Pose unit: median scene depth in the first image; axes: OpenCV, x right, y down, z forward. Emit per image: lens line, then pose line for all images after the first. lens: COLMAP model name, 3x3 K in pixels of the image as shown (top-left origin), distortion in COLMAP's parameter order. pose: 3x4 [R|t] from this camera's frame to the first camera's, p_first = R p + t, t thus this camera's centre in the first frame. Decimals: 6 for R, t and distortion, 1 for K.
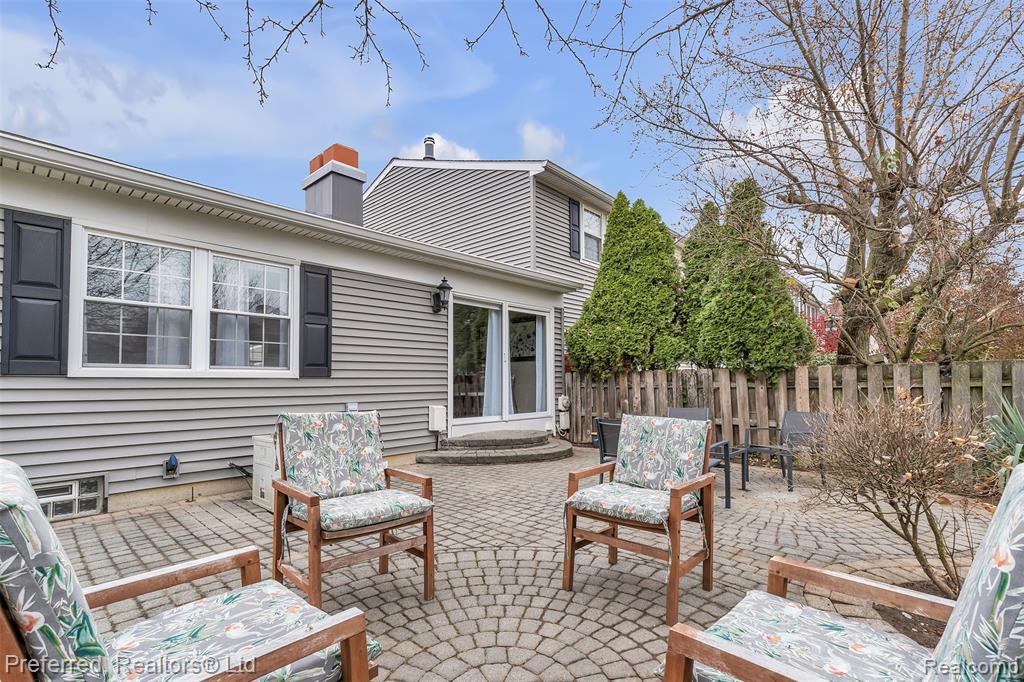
lens RADIAL K [[459.9, 0, 517.2], [0, 459.9, 361.1], [0, 0, 1]] dist [-0.002059, -0.000351]
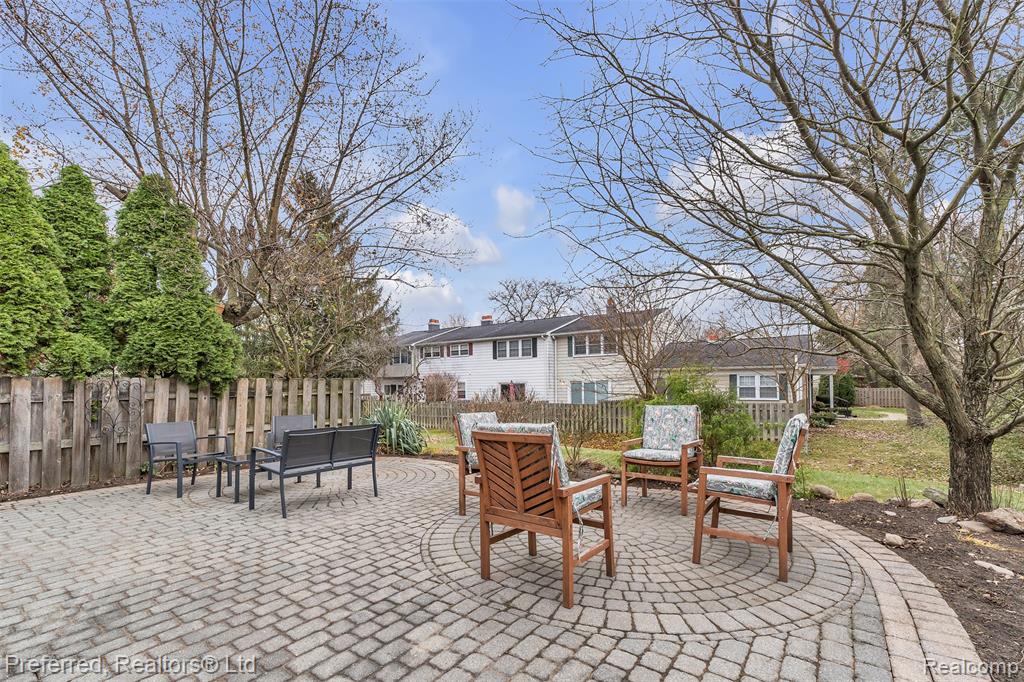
lens RADIAL K [[437.2, 0, 512.2], [0, 437.2, 380.0], [0, 0, 1]] dist [0.000976, 0.000015]
pose [[-0.066728, 0.014937, 0.997659, -0.503177], [-0.039637, 0.999059, -0.017609, 0.008107], [-0.996984, -0.040719, -0.066073, 0.392959]]
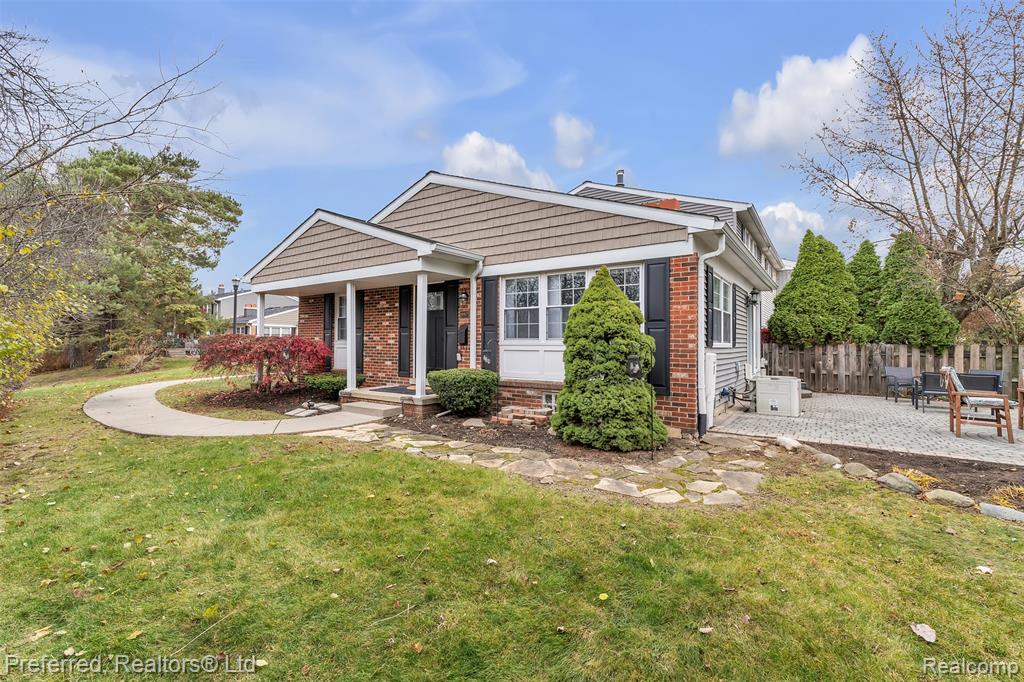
lens RADIAL K [[435.5, 0, 504.5], [0, 435.5, 328.2], [0, 0, 1]] dist [0.000740, -0.000034]
pose [[0.999355, 0.014390, 0.032892, -1.192241], [-0.014917, 0.999764, 0.015813, -0.052959], [-0.032656, -0.016294, 0.999334, -0.634440]]
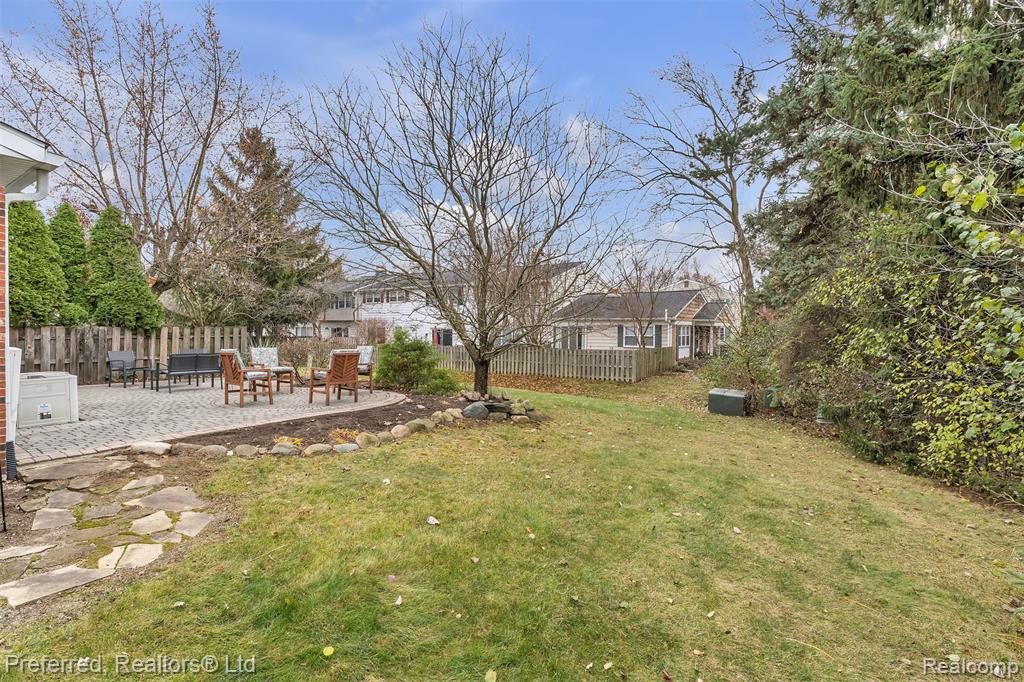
lens RADIAL K [[488.4, 0, 512.0], [0, 488.4, 341.0], [0, 0, 1]] dist [-0.009558, -0.001102]
pose [[-0.061916, -0.024068, 0.997791, -1.476483], [-0.057074, 0.998159, 0.020535, -0.053399], [-0.996448, -0.055677, -0.063175, -0.322898]]
